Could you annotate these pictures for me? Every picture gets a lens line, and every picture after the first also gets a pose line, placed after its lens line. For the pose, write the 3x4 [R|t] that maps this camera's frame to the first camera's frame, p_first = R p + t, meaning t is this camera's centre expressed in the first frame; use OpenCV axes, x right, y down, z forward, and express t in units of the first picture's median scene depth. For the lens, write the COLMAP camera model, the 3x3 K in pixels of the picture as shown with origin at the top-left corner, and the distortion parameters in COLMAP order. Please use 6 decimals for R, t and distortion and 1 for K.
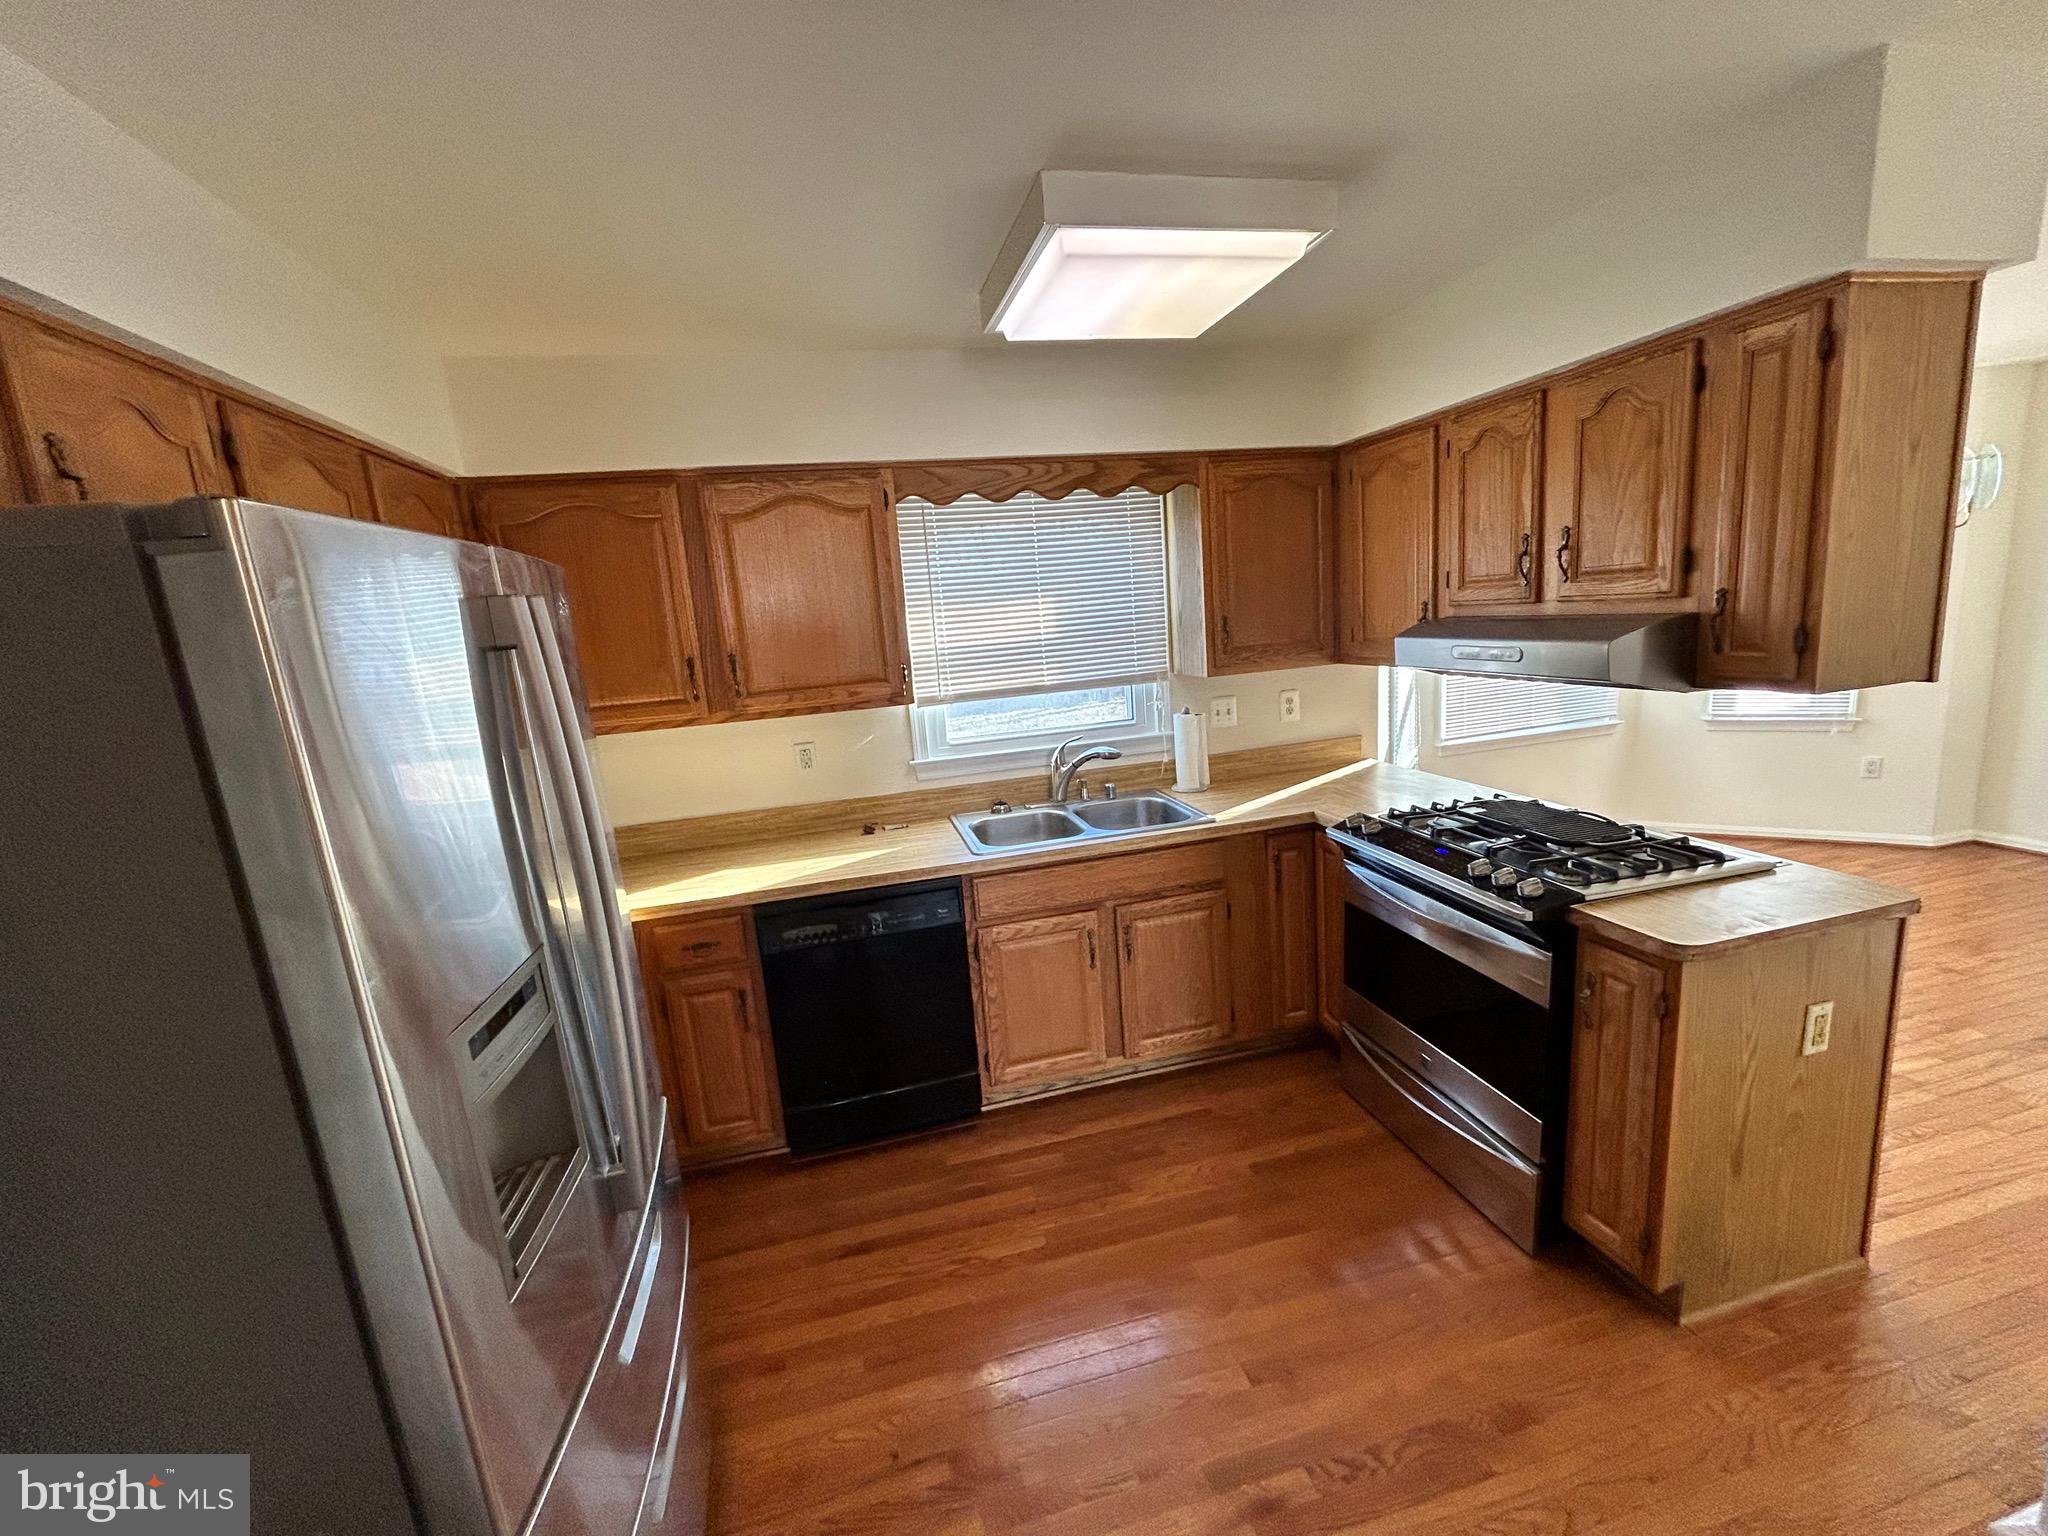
lens RADIAL K [[822.6, 0, 1022.7], [0, 822.6, 769.6], [0, 0, 1]] dist [-0.003110, -0.000358]
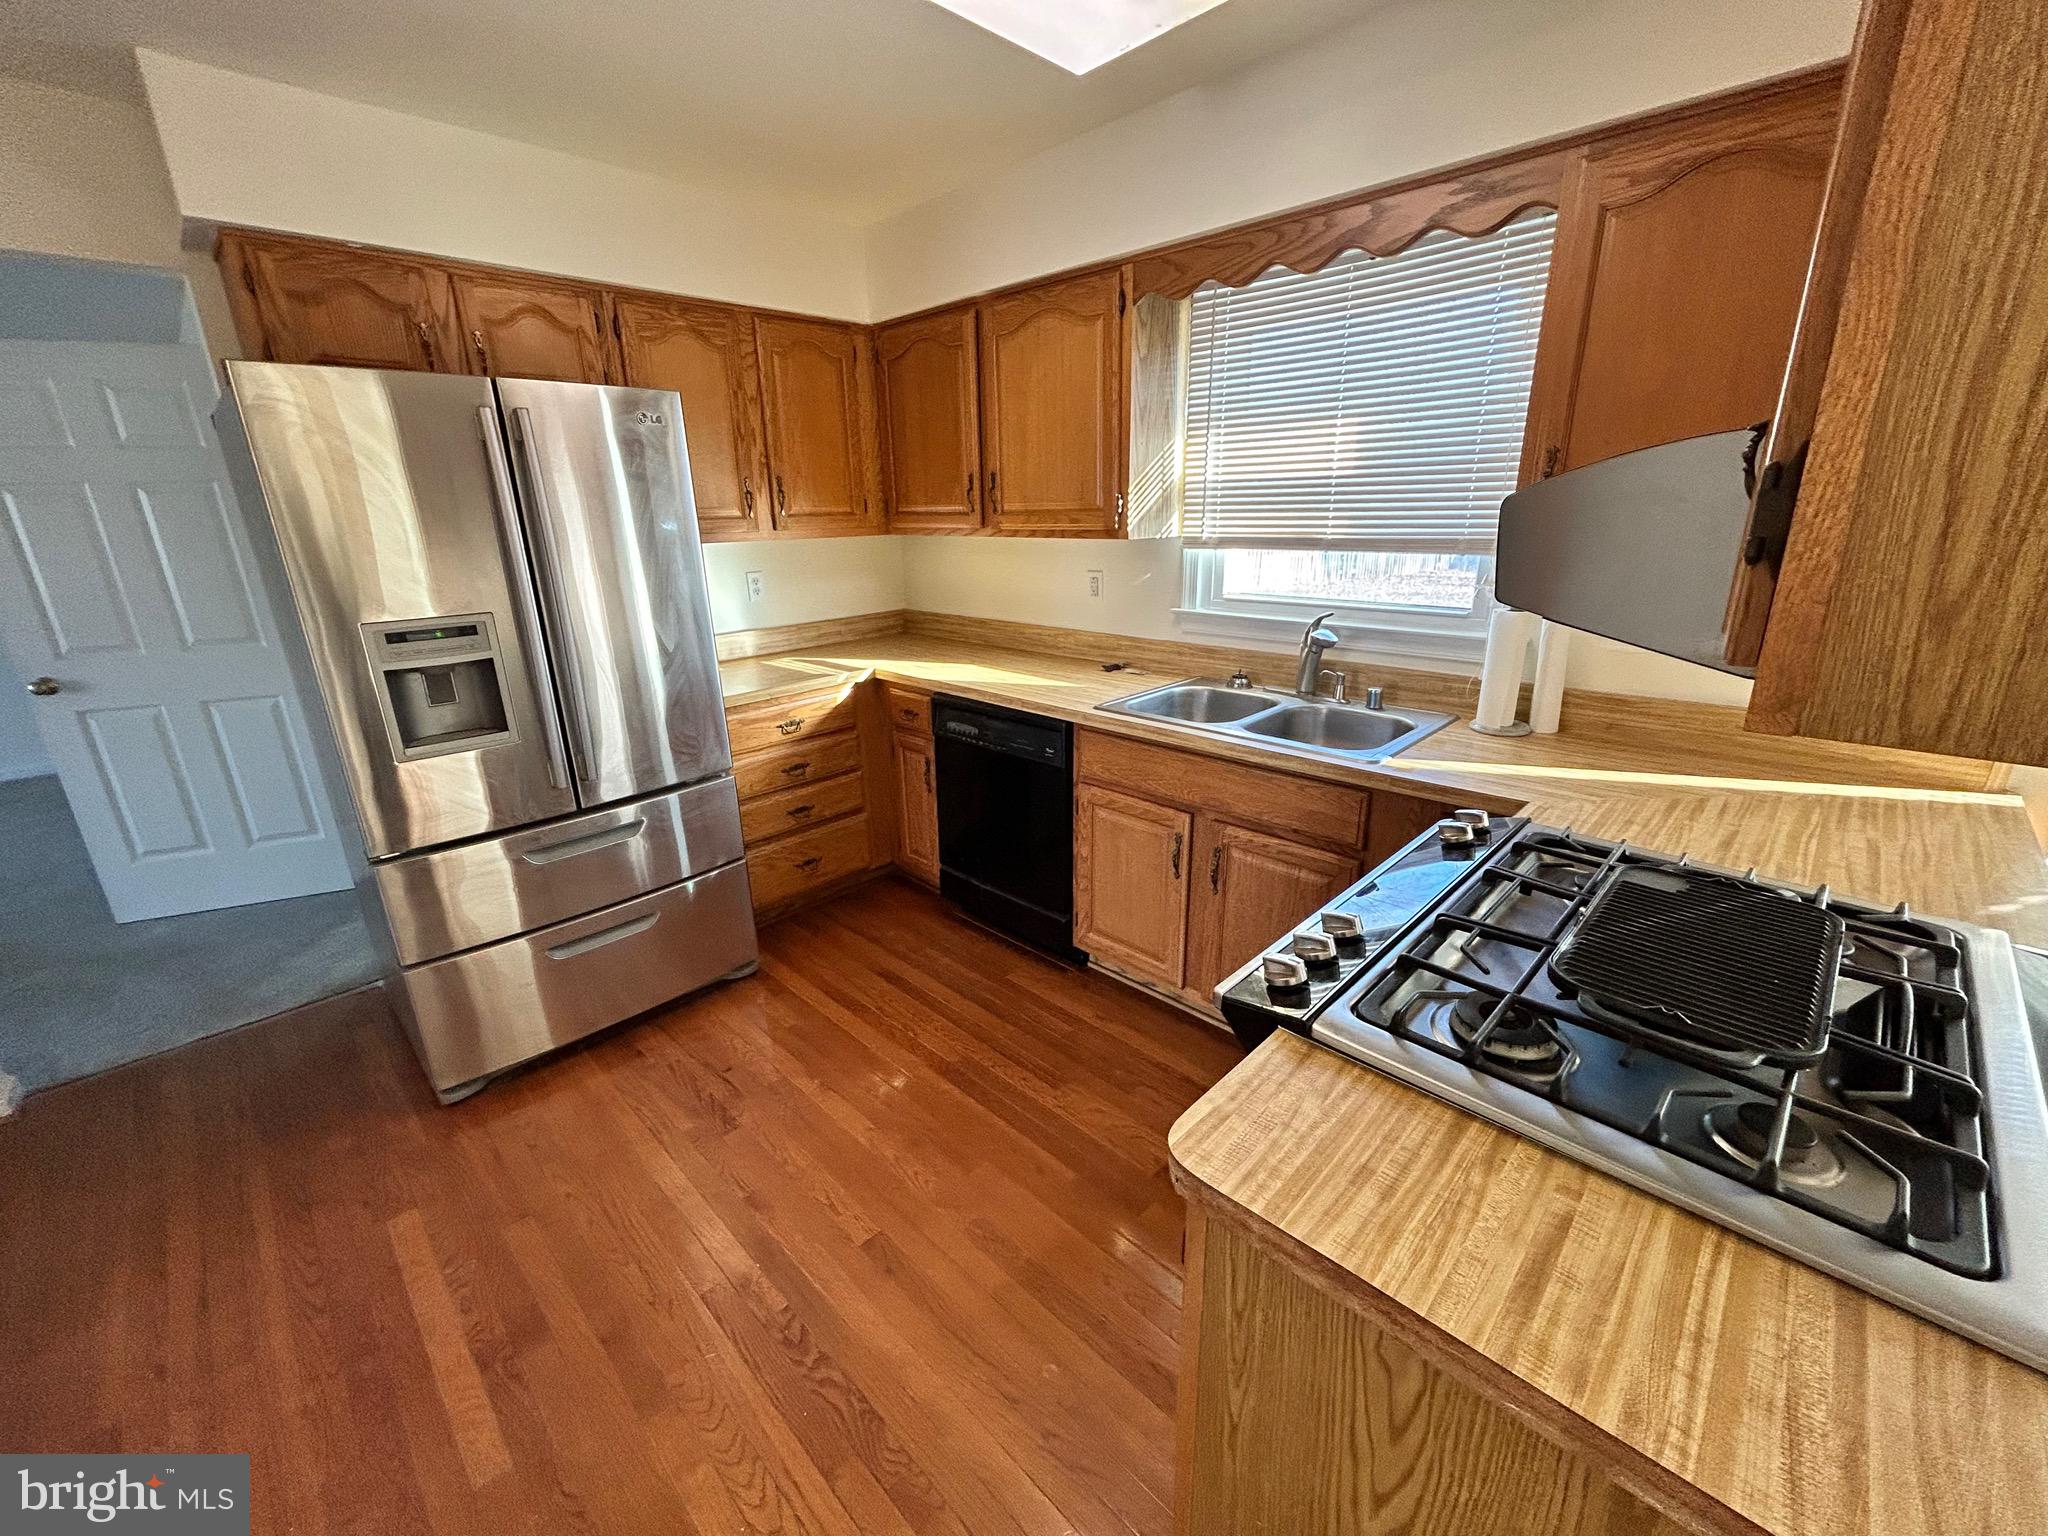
lens RADIAL K [[822.6, 0, 1024.0], [0, 822.6, 772.7], [0, 0, 1]] dist [-0.003110, -0.000358]
pose [[0.527409, 0.327070, -0.784133, 0.646649], [-0.178226, 0.944987, 0.274289, -0.067733], [0.830707, -0.004909, 0.556687, 0.401674]]
